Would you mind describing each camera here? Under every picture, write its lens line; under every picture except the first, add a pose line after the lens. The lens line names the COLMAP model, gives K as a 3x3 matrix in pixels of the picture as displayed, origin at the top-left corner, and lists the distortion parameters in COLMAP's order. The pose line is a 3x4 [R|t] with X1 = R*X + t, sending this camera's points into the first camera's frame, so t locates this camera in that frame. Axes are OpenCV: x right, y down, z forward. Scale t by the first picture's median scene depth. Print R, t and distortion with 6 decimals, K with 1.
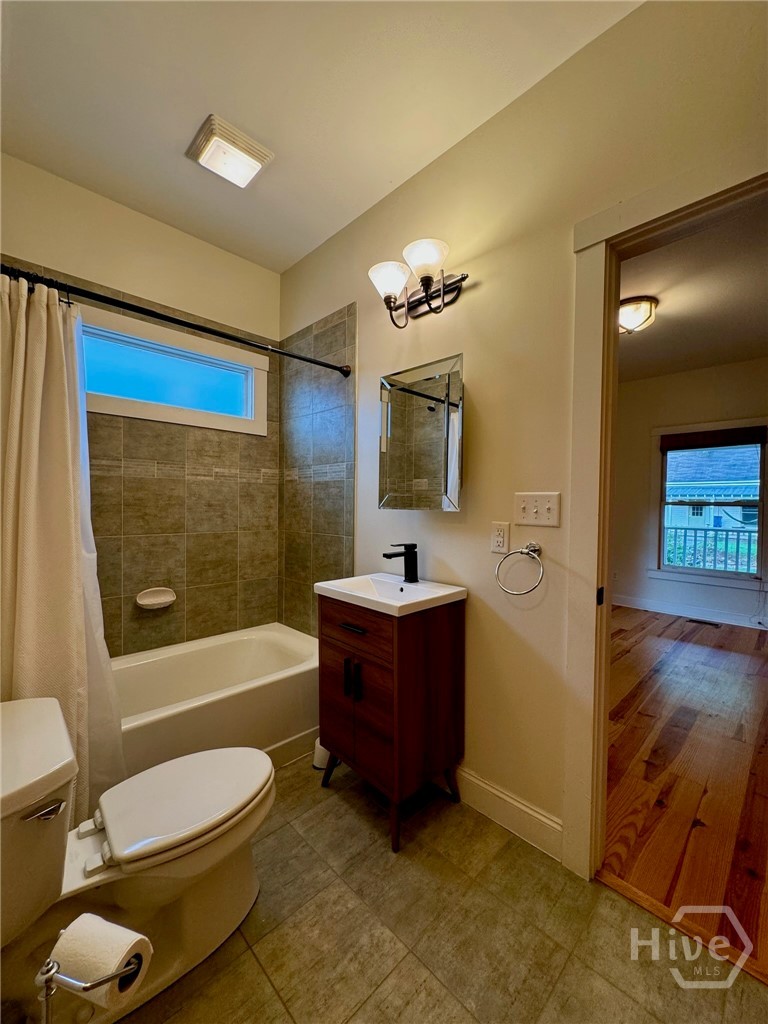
lens RADIAL K [[411.1, 0, 383.0], [0, 411.1, 514.6], [0, 0, 1]] dist [0.002042, -0.000022]
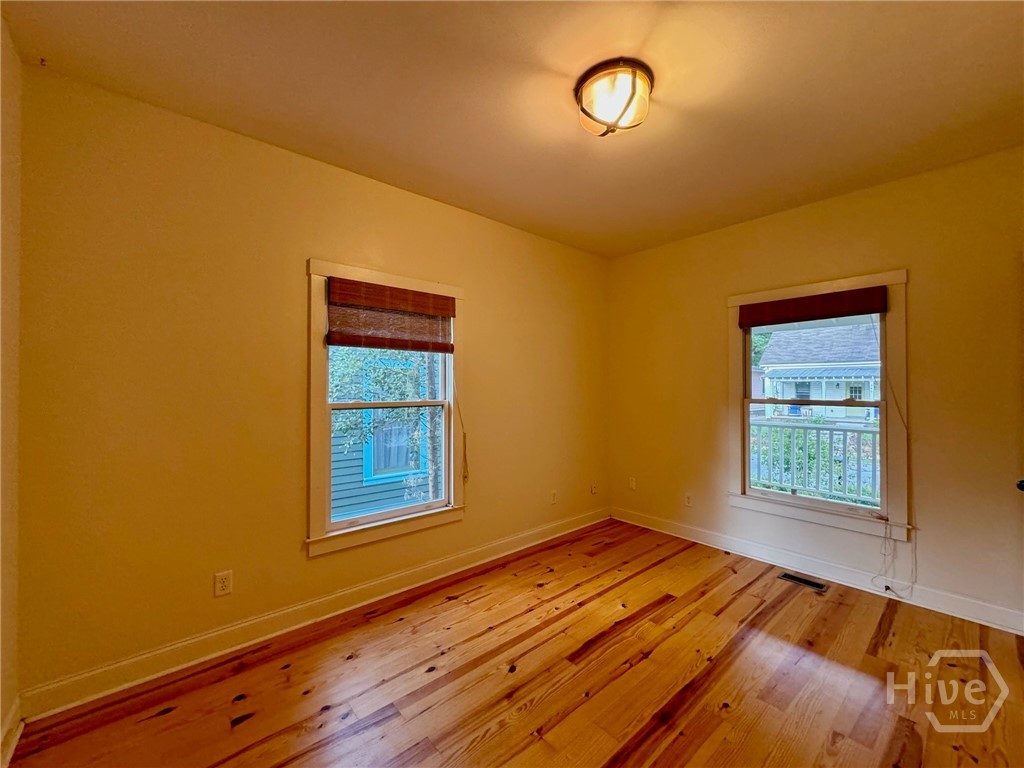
lens RADIAL K [[411.1, 0, 512.9], [0, 411.1, 383.8], [0, 0, 1]] dist [0.002042, -0.000022]
pose [[0.998339, -0.011101, -0.056535, 0.348349], [0.009159, 0.999362, -0.034507, -0.039177], [0.056882, 0.033932, 0.997804, 0.292927]]
